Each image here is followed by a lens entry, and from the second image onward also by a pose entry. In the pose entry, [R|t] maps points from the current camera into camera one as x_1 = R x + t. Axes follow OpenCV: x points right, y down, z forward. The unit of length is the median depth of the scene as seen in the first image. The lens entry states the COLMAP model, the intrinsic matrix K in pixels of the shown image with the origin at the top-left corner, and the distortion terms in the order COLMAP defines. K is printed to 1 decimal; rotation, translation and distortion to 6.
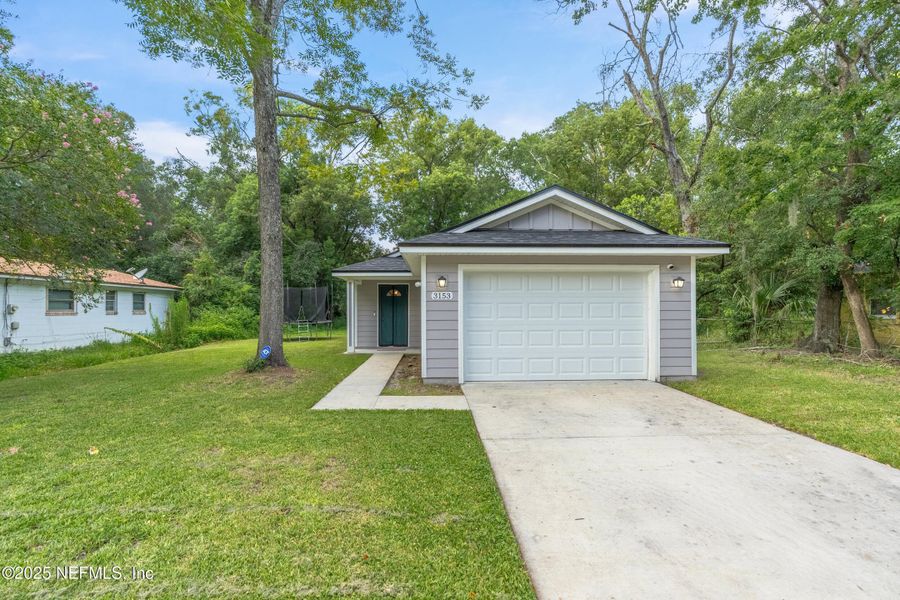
lens RADIAL K [[397.7, 0, 448.1], [0, 397.7, 310.4], [0, 0, 1]] dist [-0.002382, -0.000098]
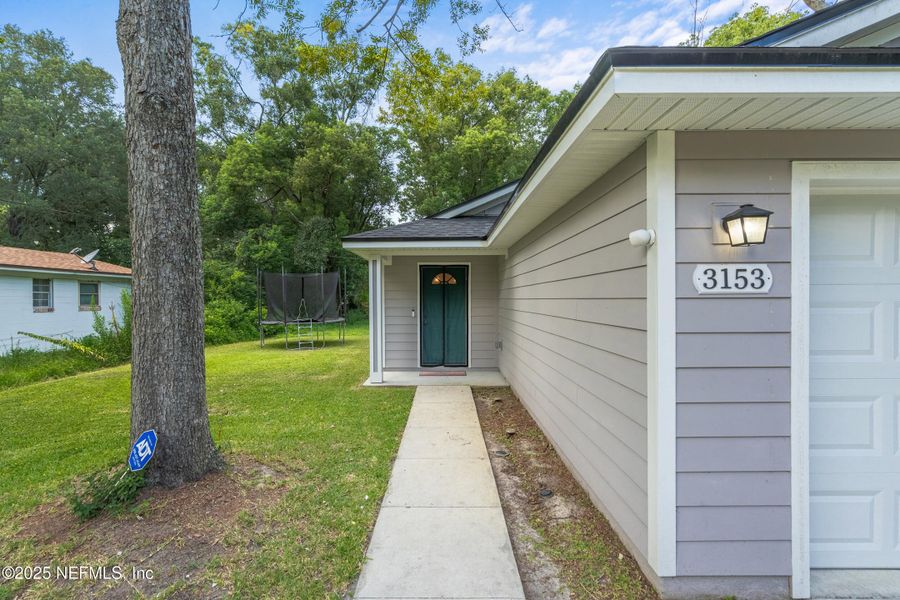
lens RADIAL K [[411.6, 0, 448.5], [0, 411.6, 302.3], [0, 0, 1]] dist [-0.012606, -0.000163]
pose [[0.999134, -0.003614, -0.041455, -0.064261], [0.003890, 0.999971, 0.006566, -0.007262], [0.041430, -0.006722, 0.999119, 0.230064]]
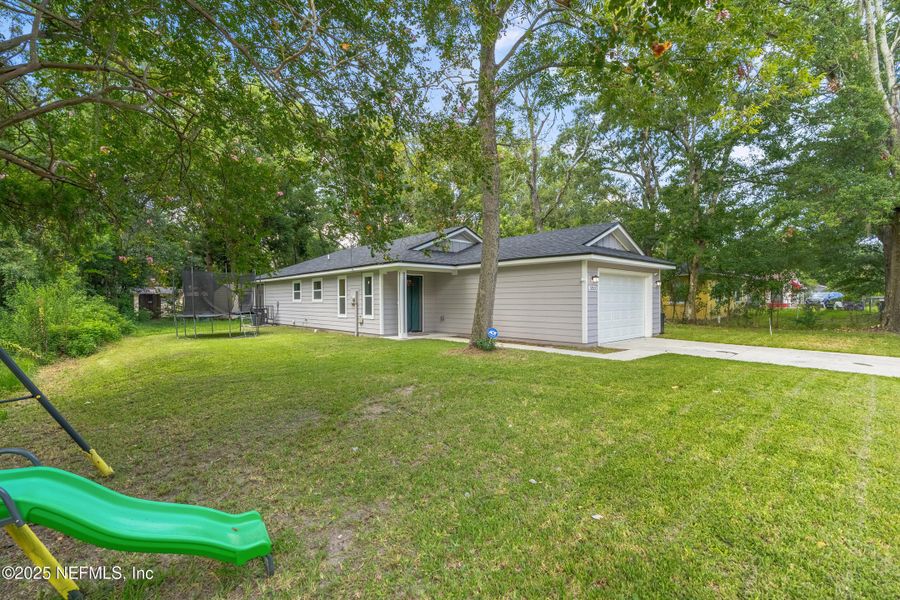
lens RADIAL K [[411.6, 0, 448.5], [0, 411.6, 302.3], [0, 0, 1]] dist [-0.012606, -0.000163]
pose [[0.778633, -0.004096, 0.627466, -0.457206], [0.003402, 0.999992, 0.002307, 0.003630], [-0.627470, 0.000339, 0.778640, 0.041978]]
